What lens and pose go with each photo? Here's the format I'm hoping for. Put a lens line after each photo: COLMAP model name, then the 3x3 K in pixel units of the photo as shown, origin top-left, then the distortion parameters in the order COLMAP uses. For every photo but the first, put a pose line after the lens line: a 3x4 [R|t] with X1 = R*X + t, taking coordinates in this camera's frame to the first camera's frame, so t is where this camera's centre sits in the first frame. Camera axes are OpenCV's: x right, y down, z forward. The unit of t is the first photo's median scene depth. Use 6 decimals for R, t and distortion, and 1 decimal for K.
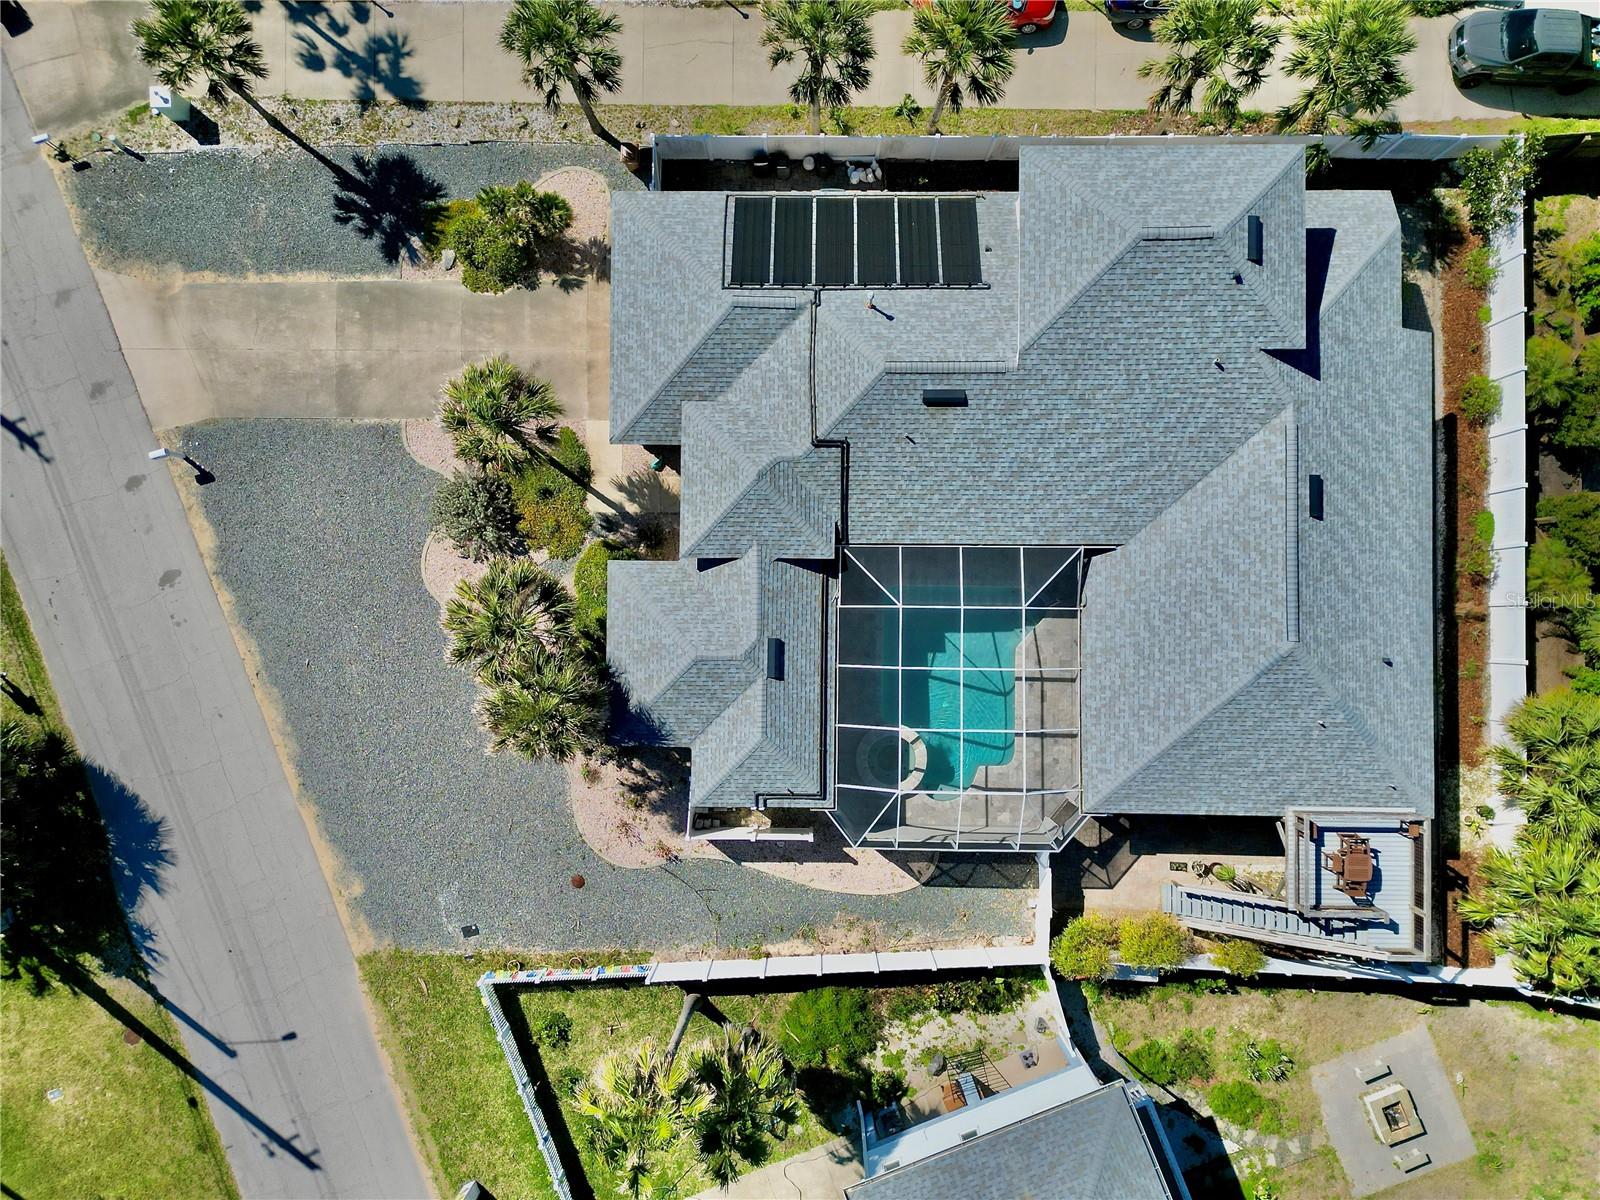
lens RADIAL K [[1111.1, 0, 790.2], [0, 1111.1, 596.7], [0, 0, 1]] dist [0.055874, -0.043155]
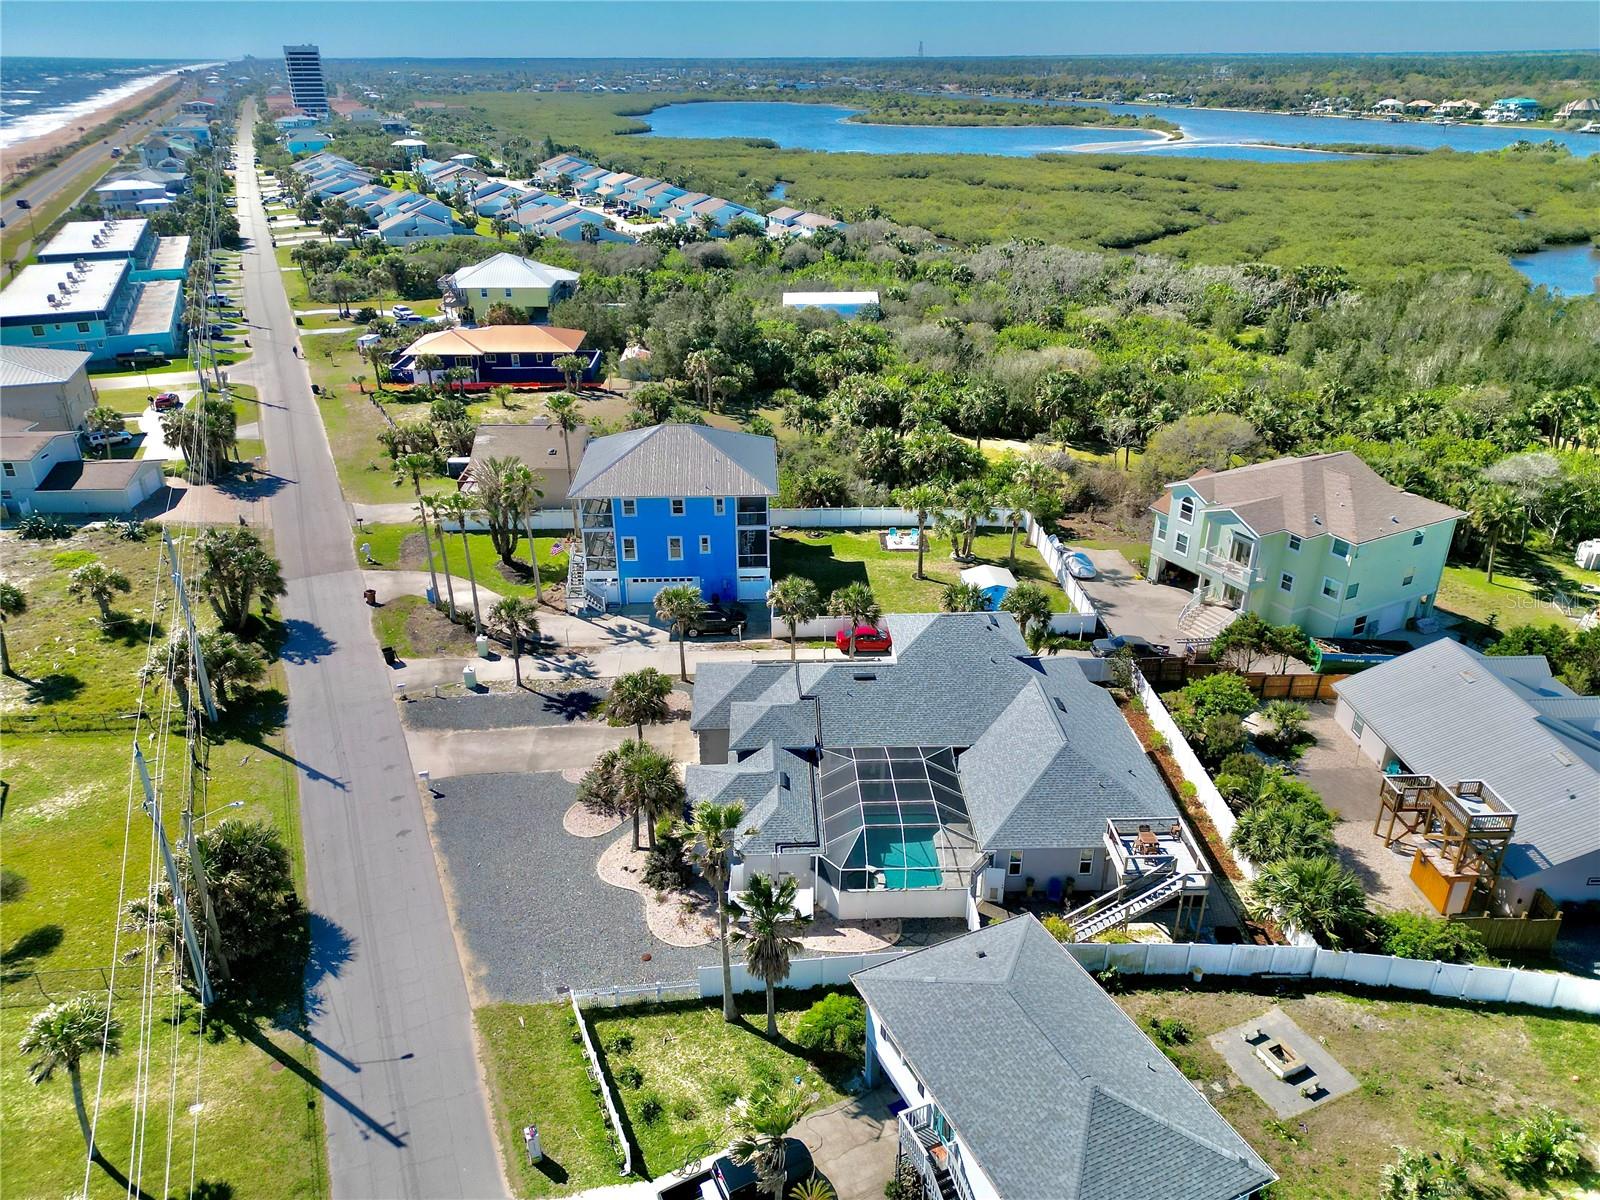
lens RADIAL K [[1111.1, 0, 790.2], [0, 1111.1, 596.7], [0, 0, 1]] dist [0.055874, -0.043155]
pose [[0.999036, -0.007175, 0.043306, -0.068579], [0.041813, 0.455834, -0.889082, 1.289711], [-0.013361, 0.890036, 0.455694, -0.033784]]
